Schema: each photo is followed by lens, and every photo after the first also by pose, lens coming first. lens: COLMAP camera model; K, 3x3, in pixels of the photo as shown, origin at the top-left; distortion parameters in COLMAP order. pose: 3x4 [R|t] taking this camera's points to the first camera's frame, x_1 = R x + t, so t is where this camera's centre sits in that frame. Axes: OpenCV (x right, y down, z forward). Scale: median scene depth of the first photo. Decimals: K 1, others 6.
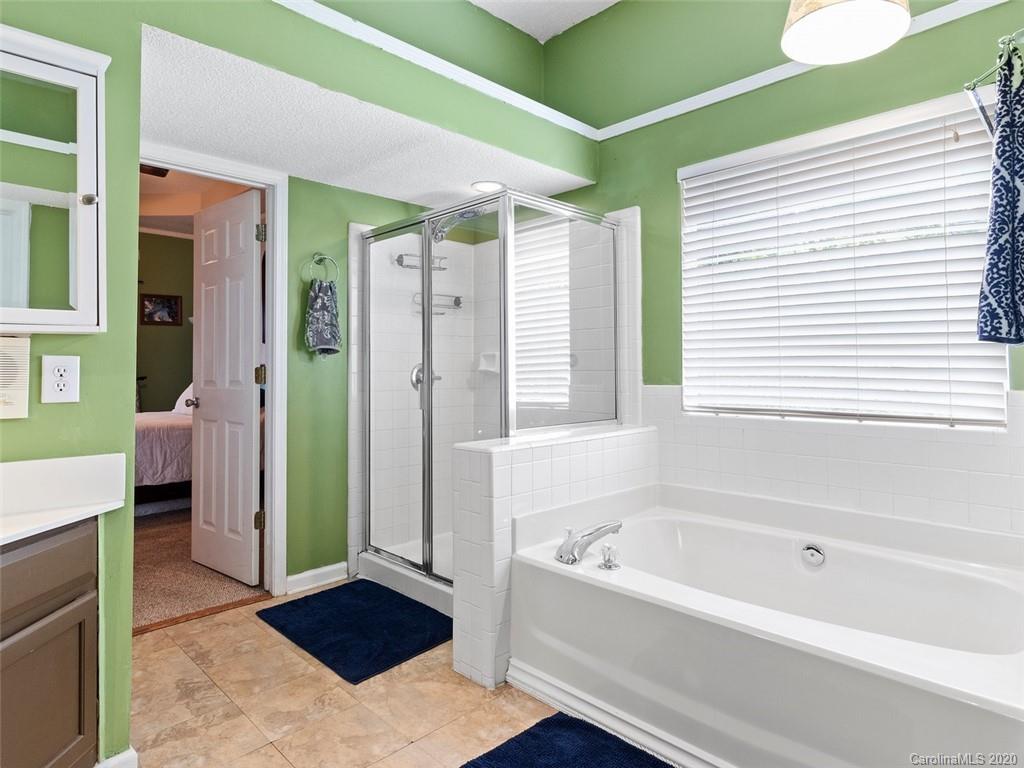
lens RADIAL K [[596.0, 0, 512.2], [0, 596.0, 370.3], [0, 0, 1]] dist [0.000157, -0.000721]
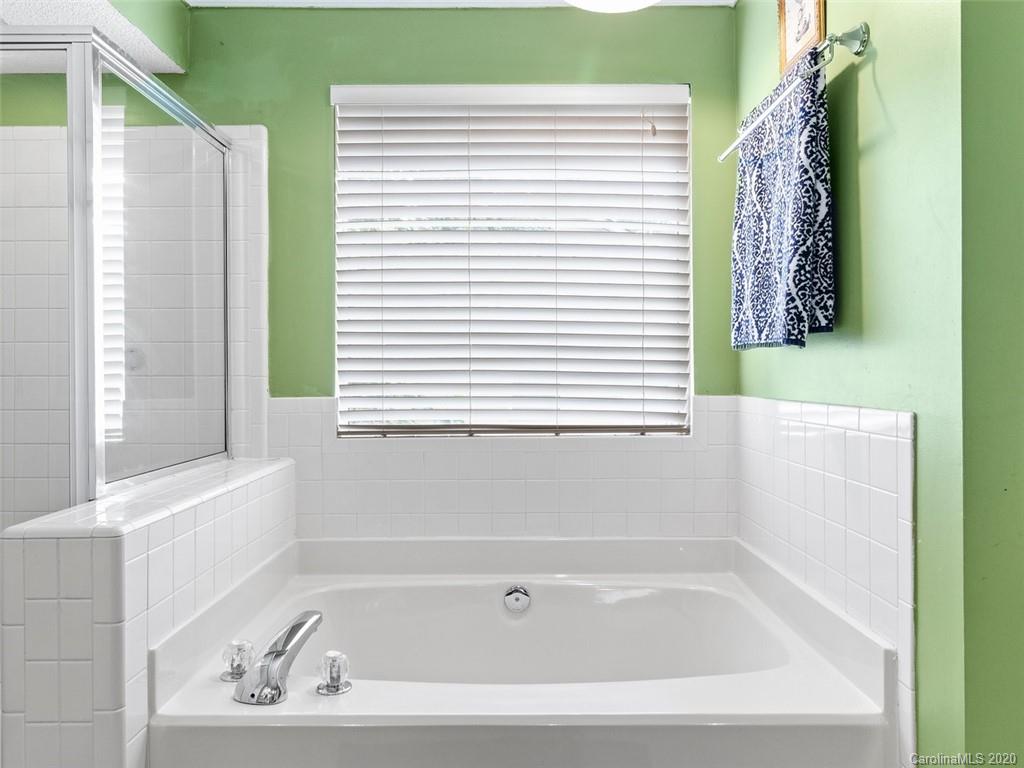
lens RADIAL K [[746.3, 0, 512.0], [0, 746.3, 384.0], [0, 0, 1]] dist [0.006139, -0.003092]
pose [[0.700599, -0.006280, 0.713528, -0.275568], [0.000217, 0.999963, 0.008588, 0.003233], [-0.713555, -0.005862, 0.700574, 0.331355]]
